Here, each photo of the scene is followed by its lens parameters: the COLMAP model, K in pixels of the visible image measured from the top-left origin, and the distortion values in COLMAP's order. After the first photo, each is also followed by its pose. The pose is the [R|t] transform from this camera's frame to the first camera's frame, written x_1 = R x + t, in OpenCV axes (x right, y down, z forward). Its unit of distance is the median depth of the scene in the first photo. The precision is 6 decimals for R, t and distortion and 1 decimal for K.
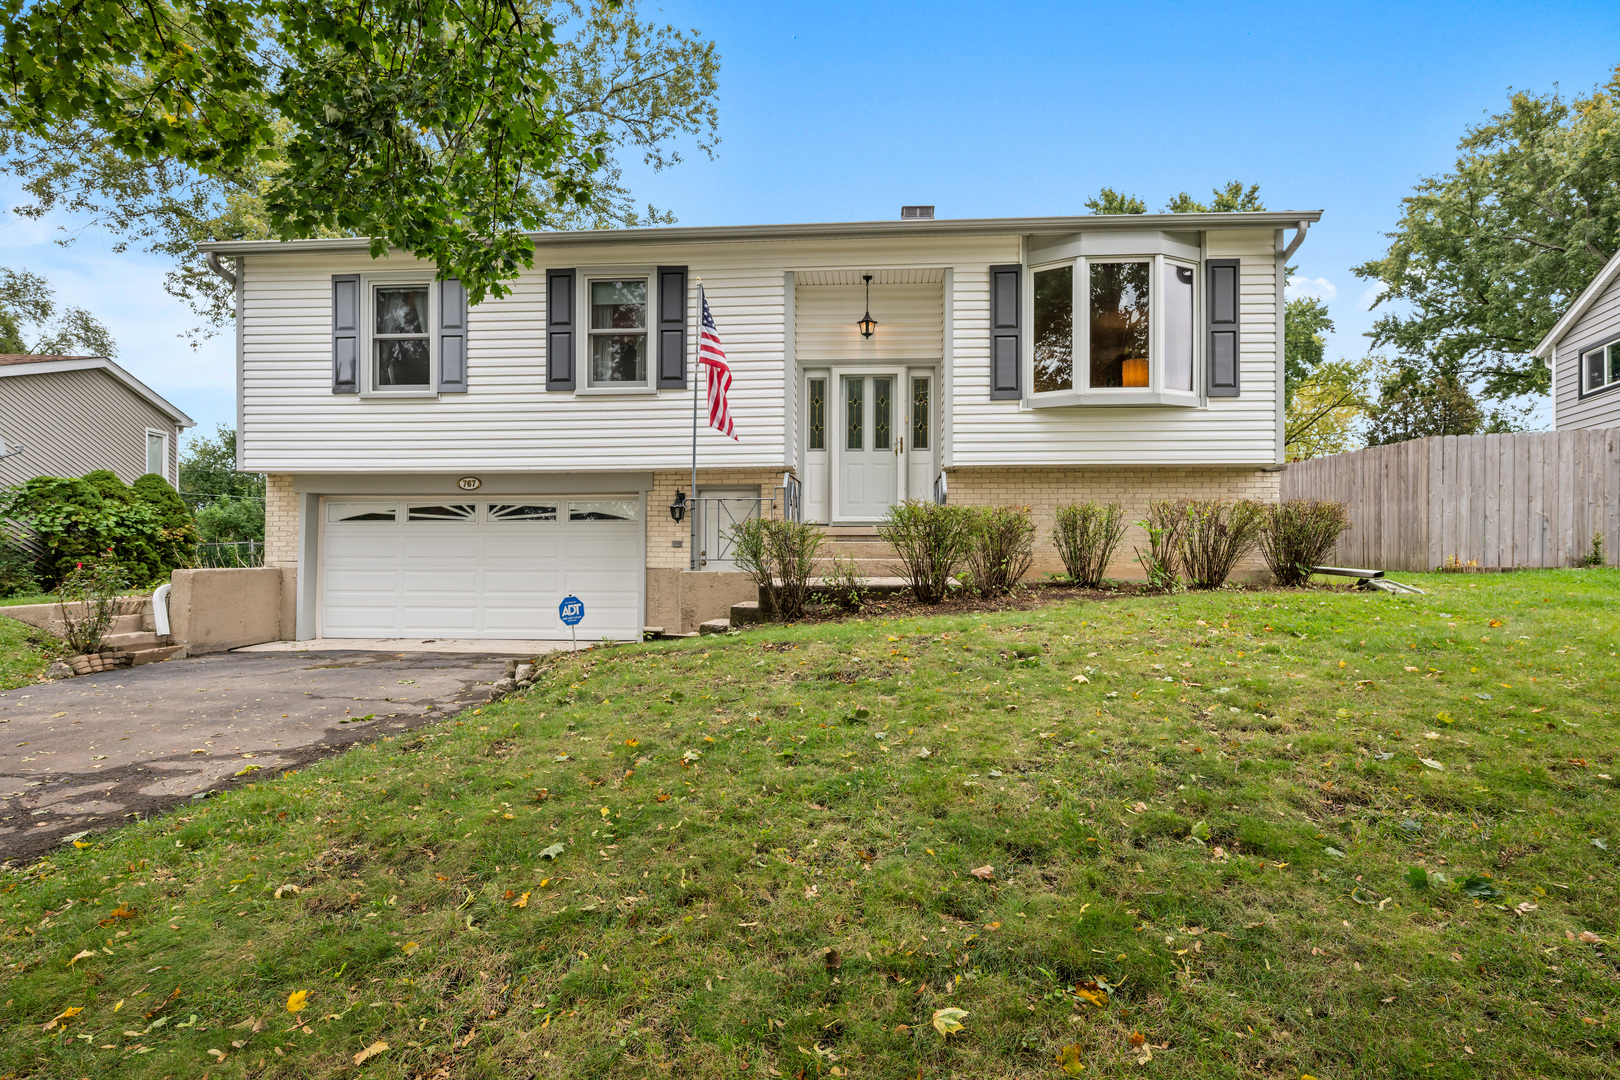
lens RADIAL K [[838.7, 0, 806.8], [0, 838.7, 546.5], [0, 0, 1]] dist [-0.001686, -0.000389]
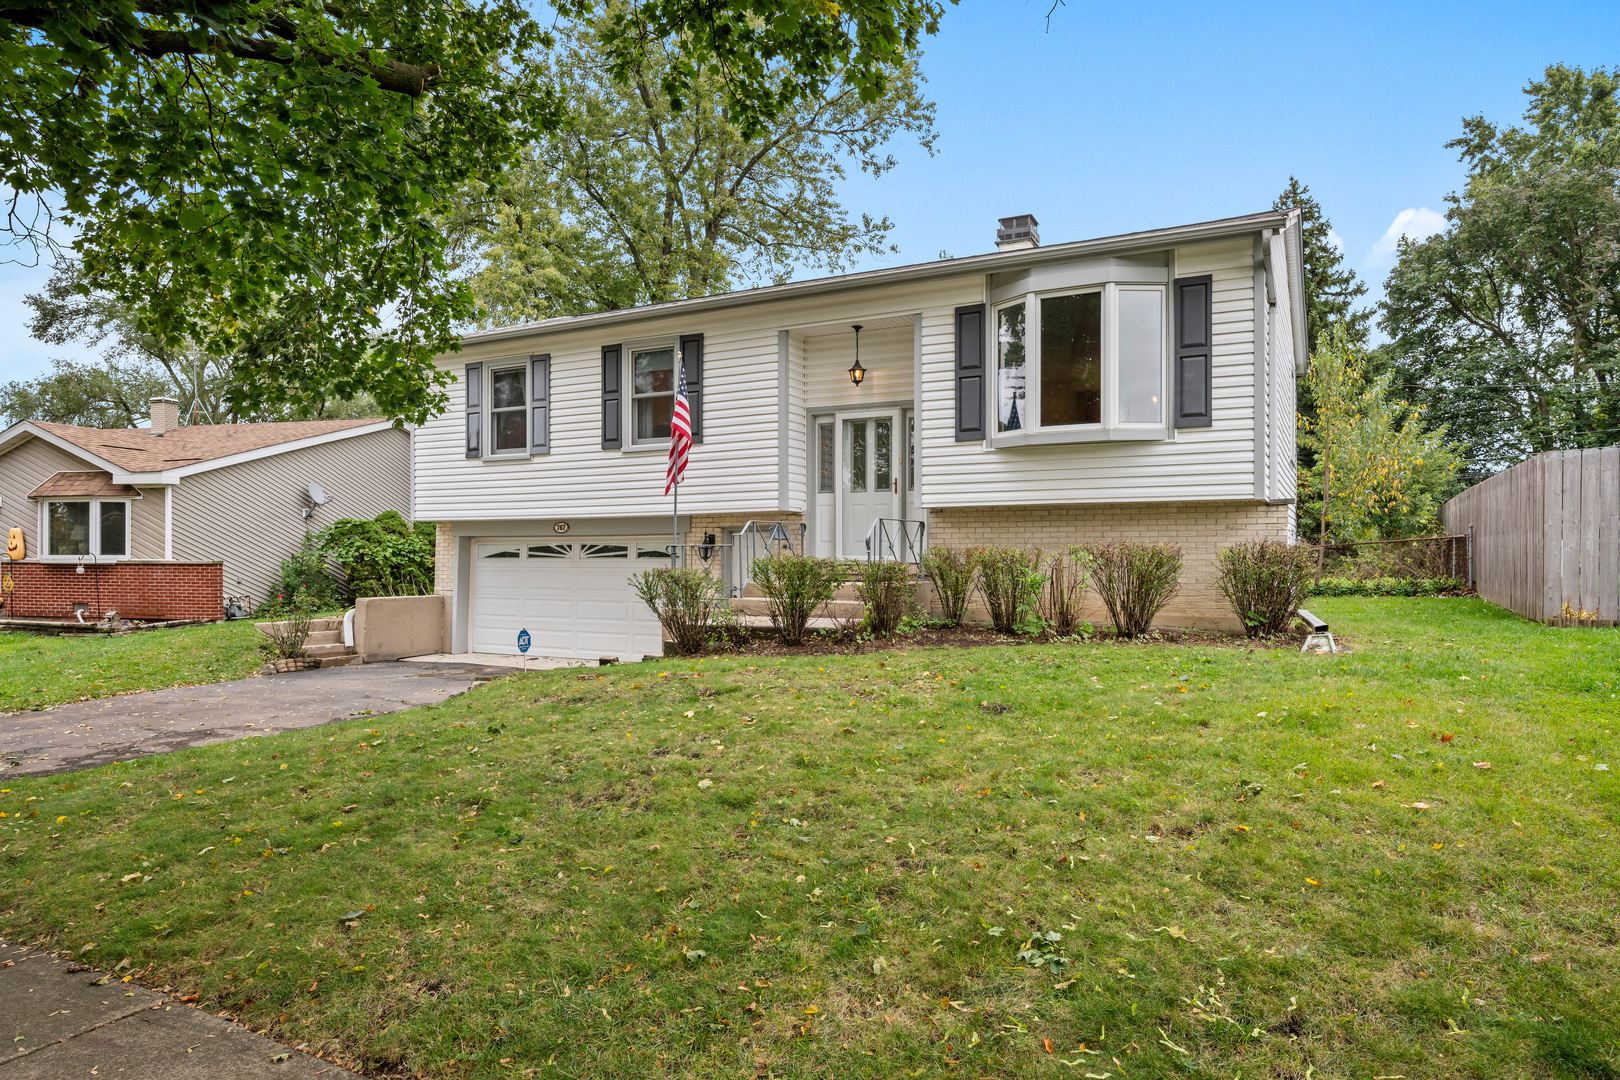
lens RADIAL K [[977.1, 0, 810.7], [0, 977.1, 545.0], [0, 0, 1]] dist [0.007226, 0.004173]
pose [[0.914179, -0.005701, -0.405271, 0.507968], [0.002406, 0.999960, -0.008640, -0.039127], [0.405304, 0.006923, 0.914156, -0.132481]]
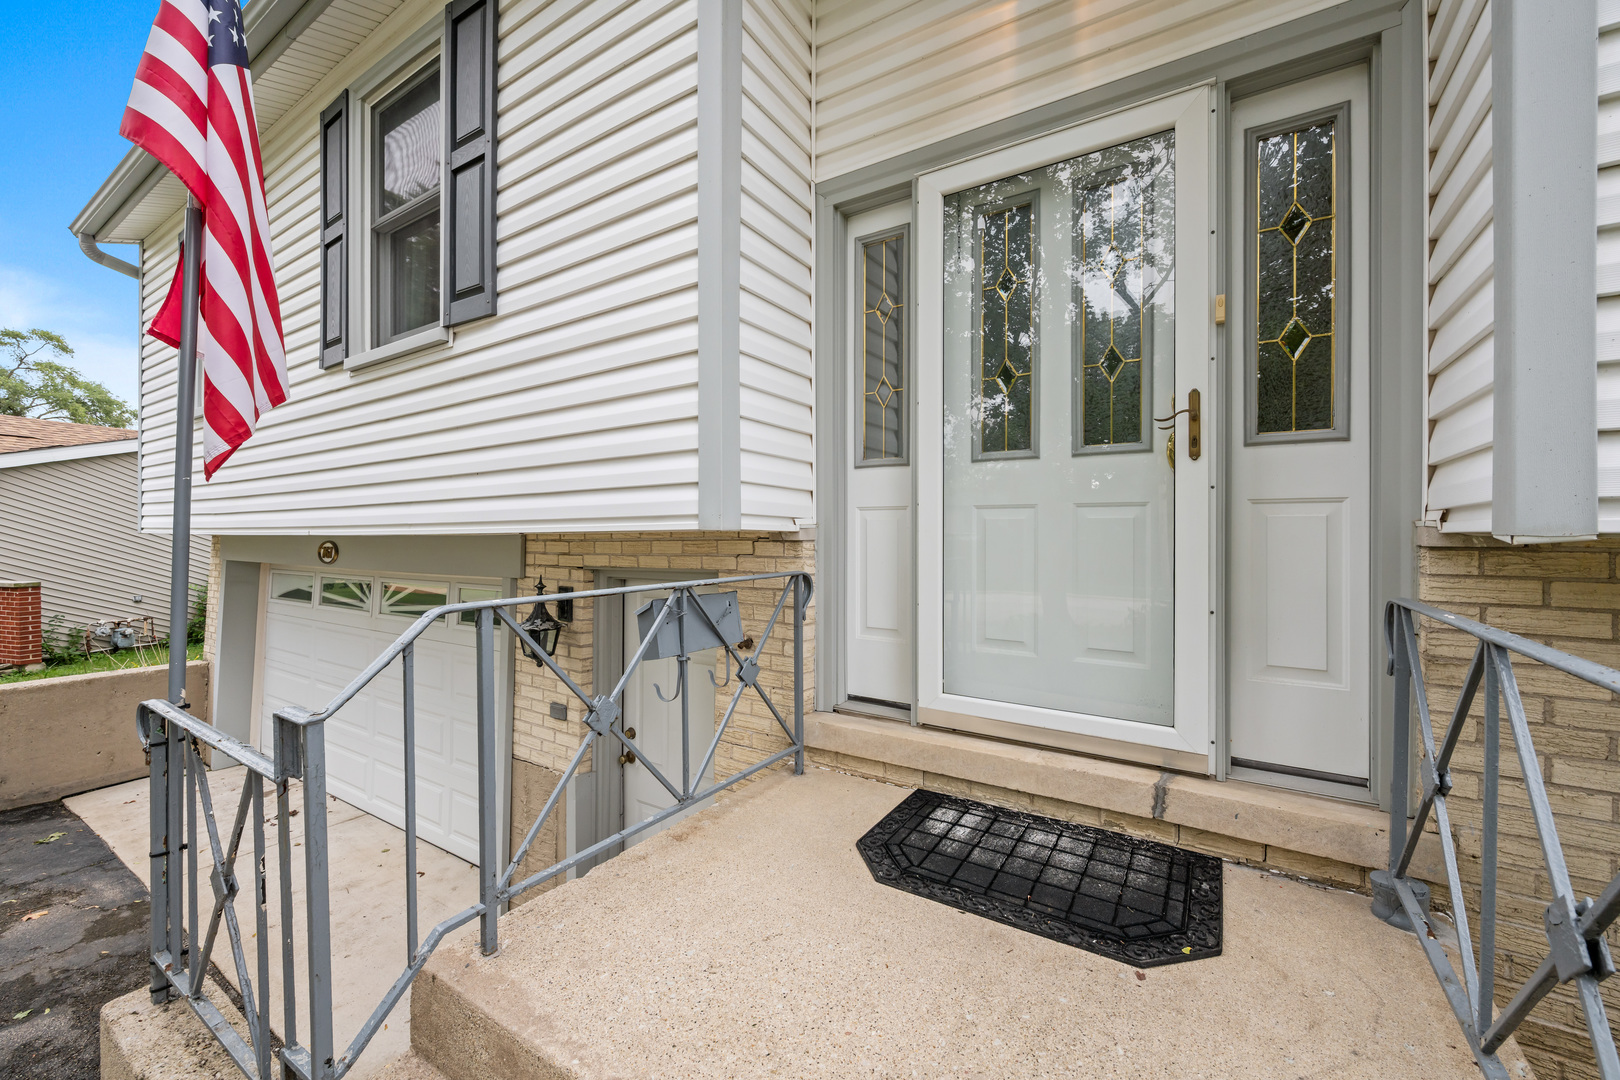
lens RADIAL K [[653.0, 0, 810.0], [0, 653.0, 530.0], [0, 0, 1]] dist [0.000185, 0.000694]
pose [[0.876025, -0.002565, -0.482259, 0.108882], [0.000063, 0.999986, -0.005205, -0.091928], [0.482266, 0.004529, 0.876013, 0.802393]]
